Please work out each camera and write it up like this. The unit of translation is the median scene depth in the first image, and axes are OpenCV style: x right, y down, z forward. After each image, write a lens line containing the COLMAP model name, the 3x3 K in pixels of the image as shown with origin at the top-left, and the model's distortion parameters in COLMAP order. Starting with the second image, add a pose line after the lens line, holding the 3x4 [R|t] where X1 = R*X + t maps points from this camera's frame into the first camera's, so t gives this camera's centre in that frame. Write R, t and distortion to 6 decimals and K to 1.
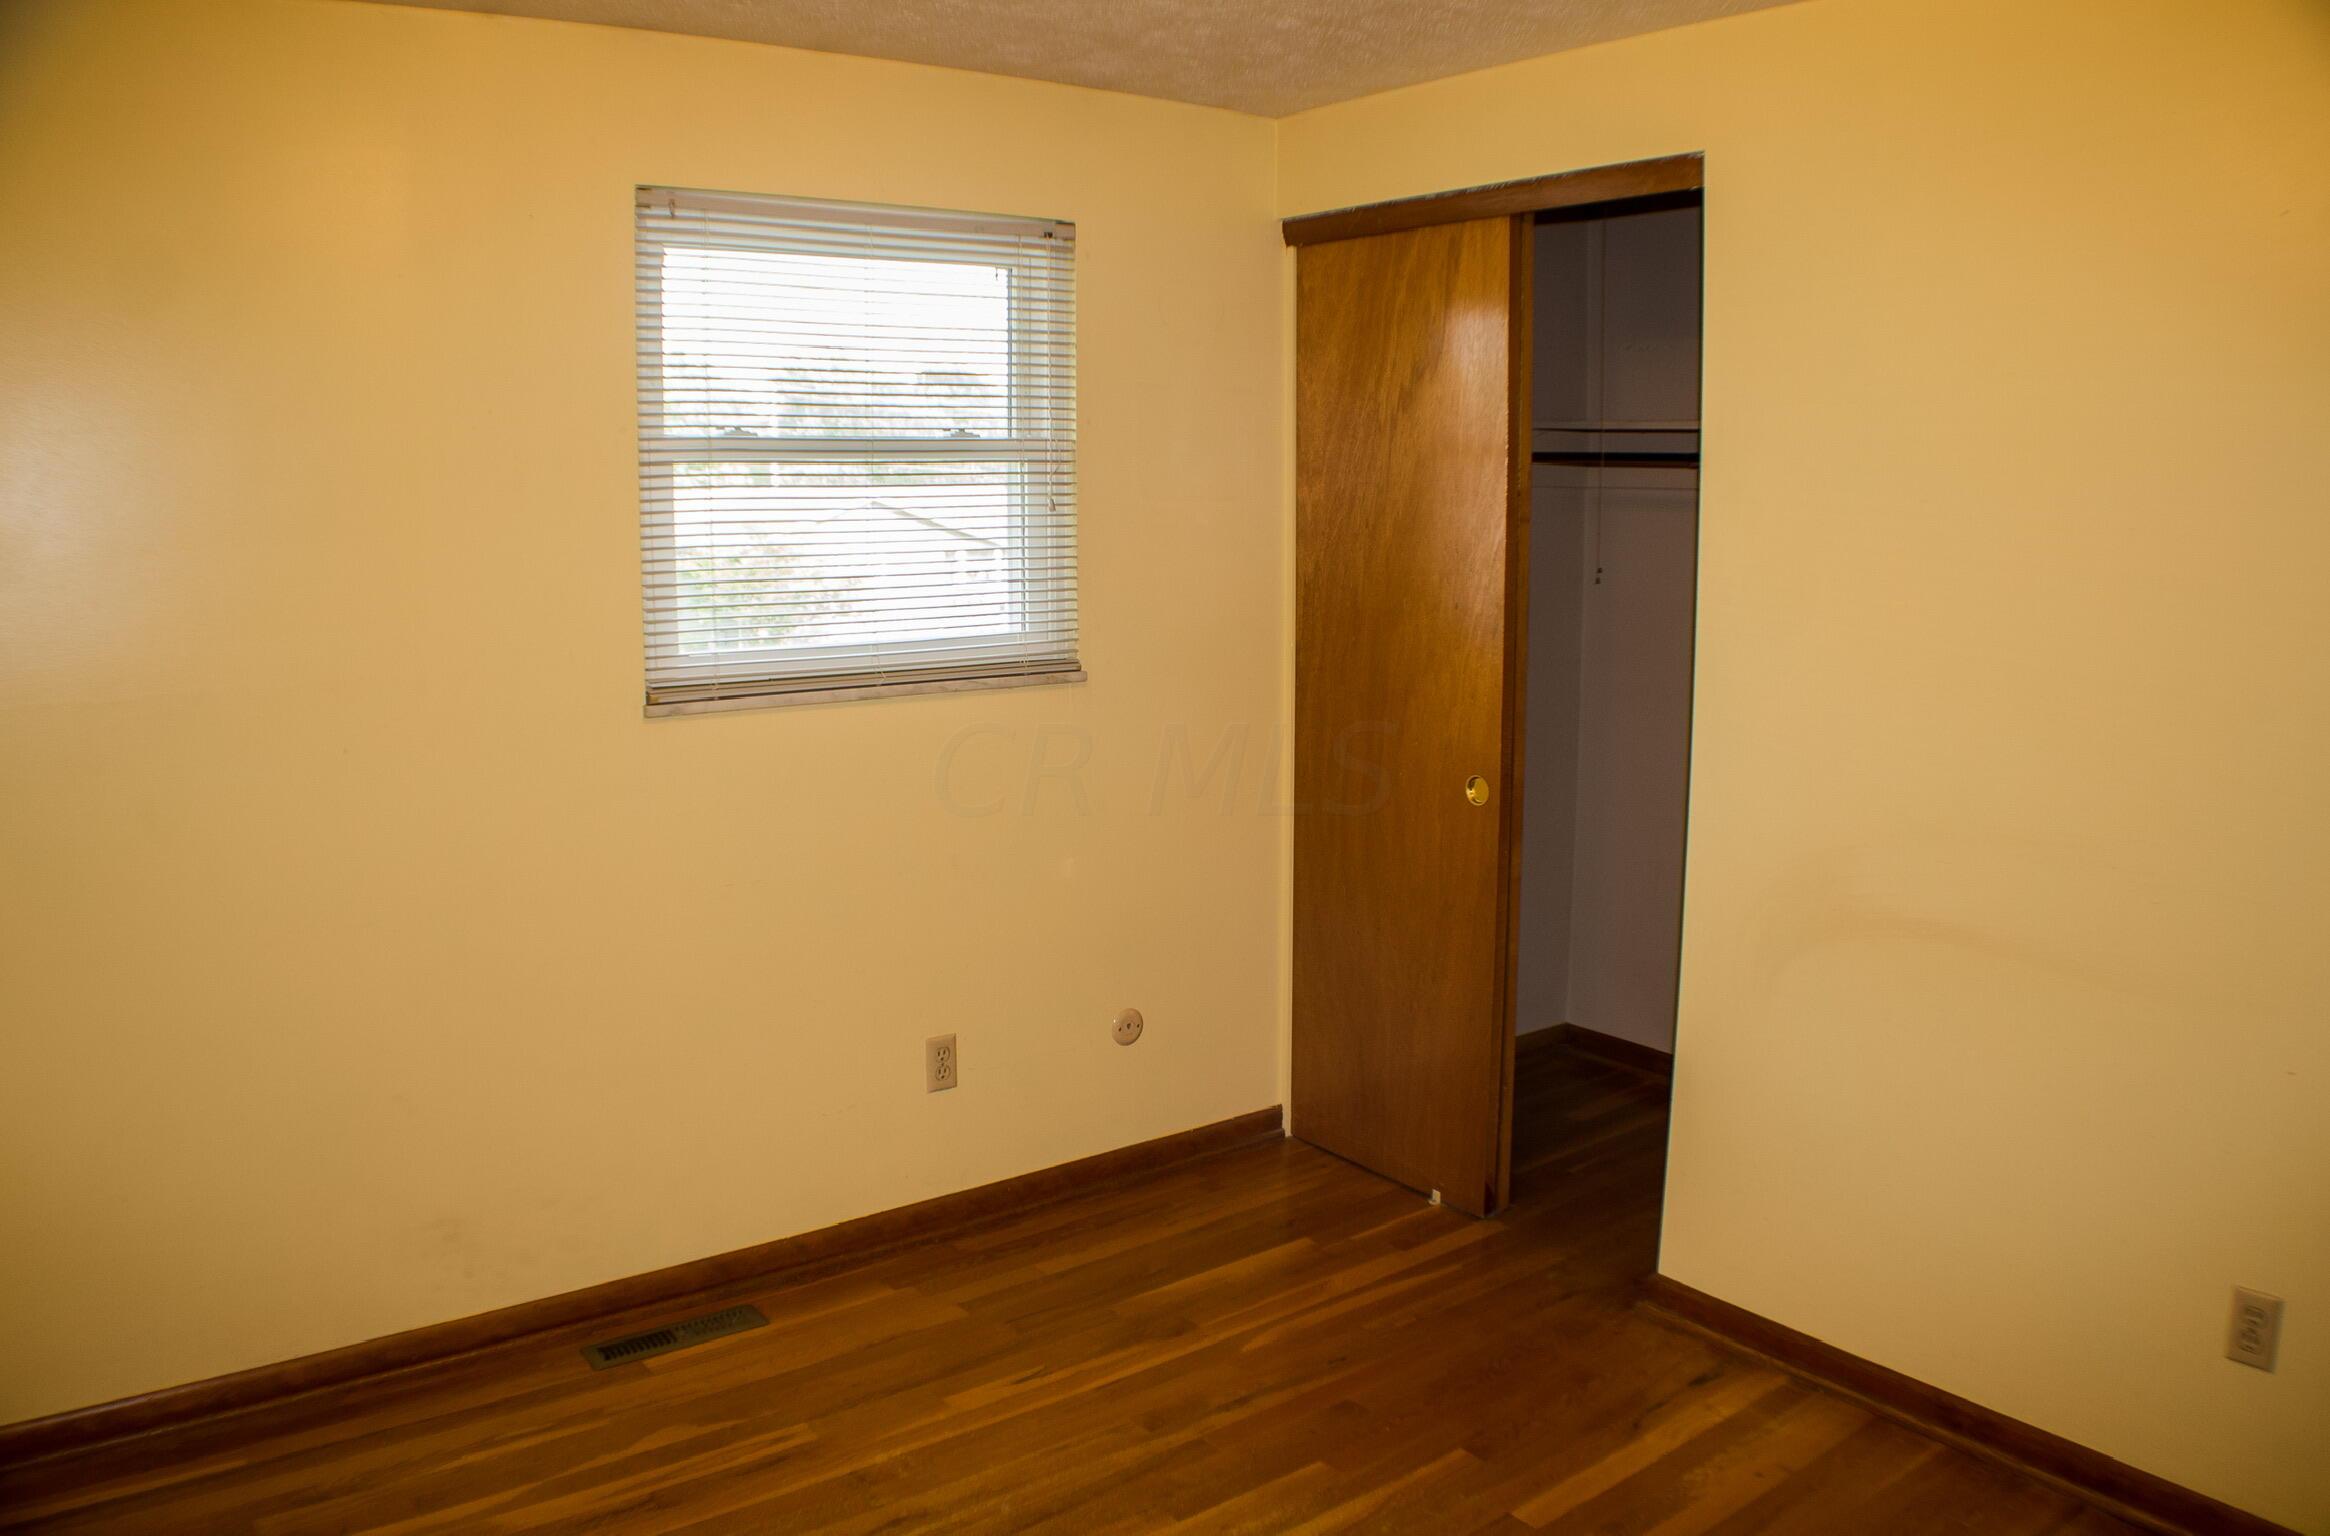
lens RADIAL K [[1774.9, 0, 1165.0], [0, 1774.9, 768.0], [0, 0, 1]] dist [-0.143280, 0.004474]
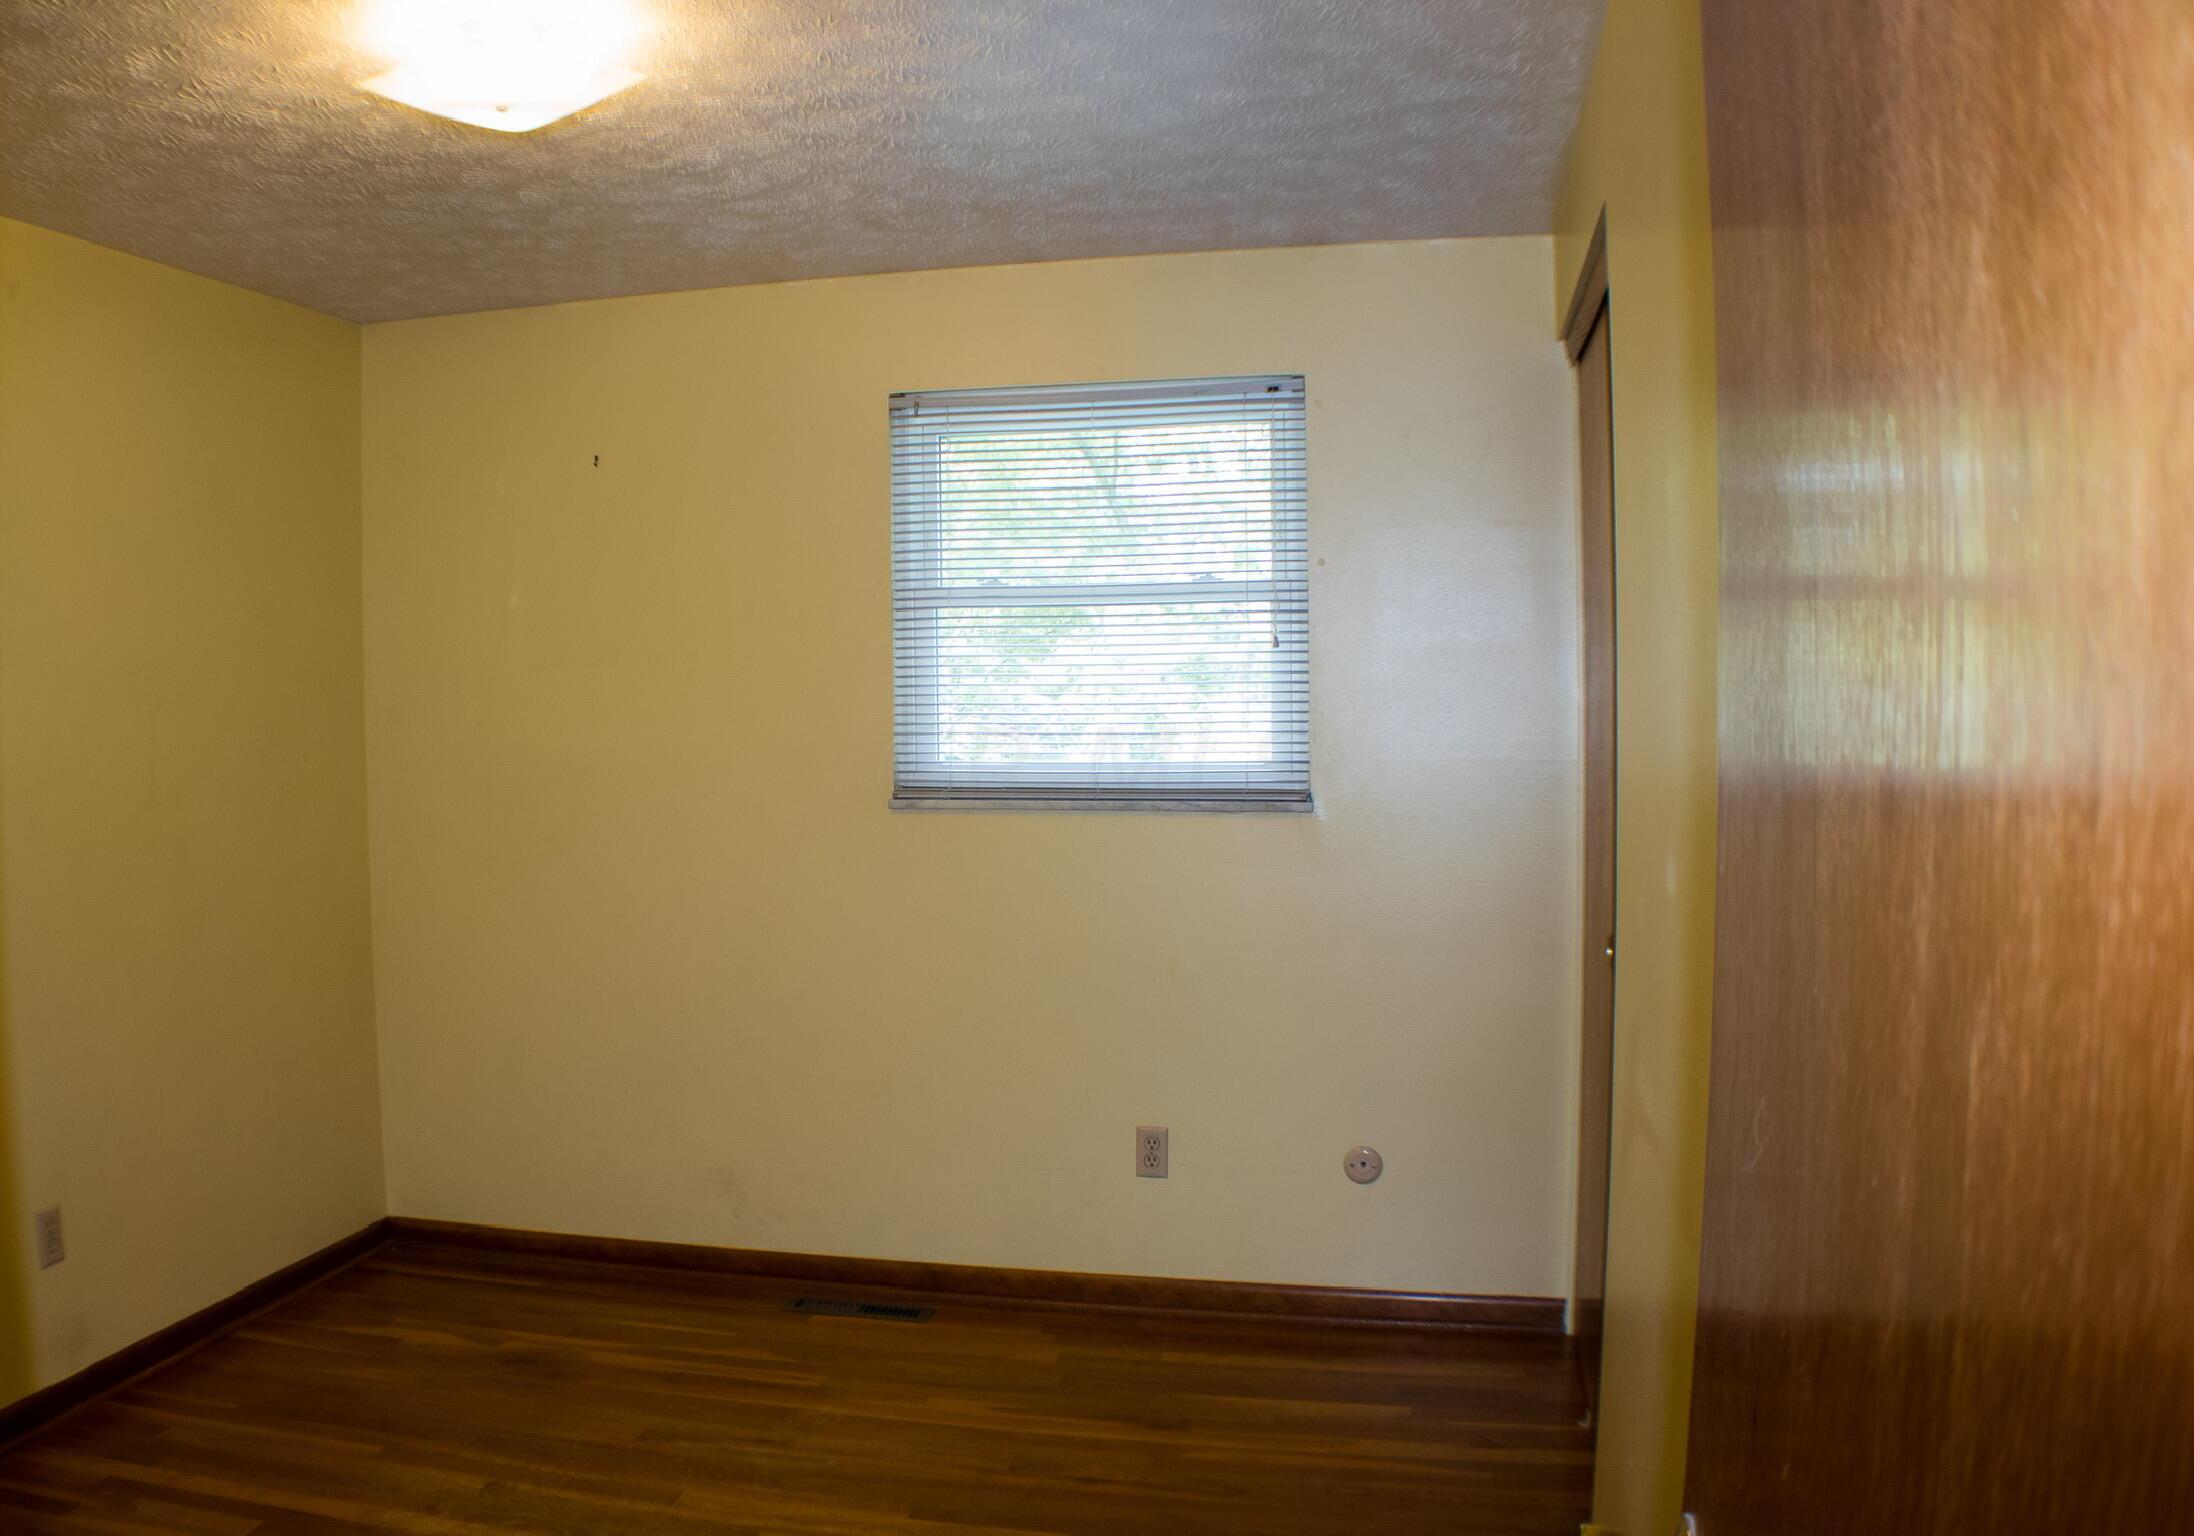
lens RADIAL K [[2095.4, 0, 1097.0], [0, 2095.4, 768.0], [0, 0, 1]] dist [-0.173244, -0.001651]
pose [[0.625845, 0.036930, -0.779073, 0.921663], [-0.110080, 0.993062, -0.041356, -0.011551], [0.772140, 0.111643, 0.625568, 0.159749]]
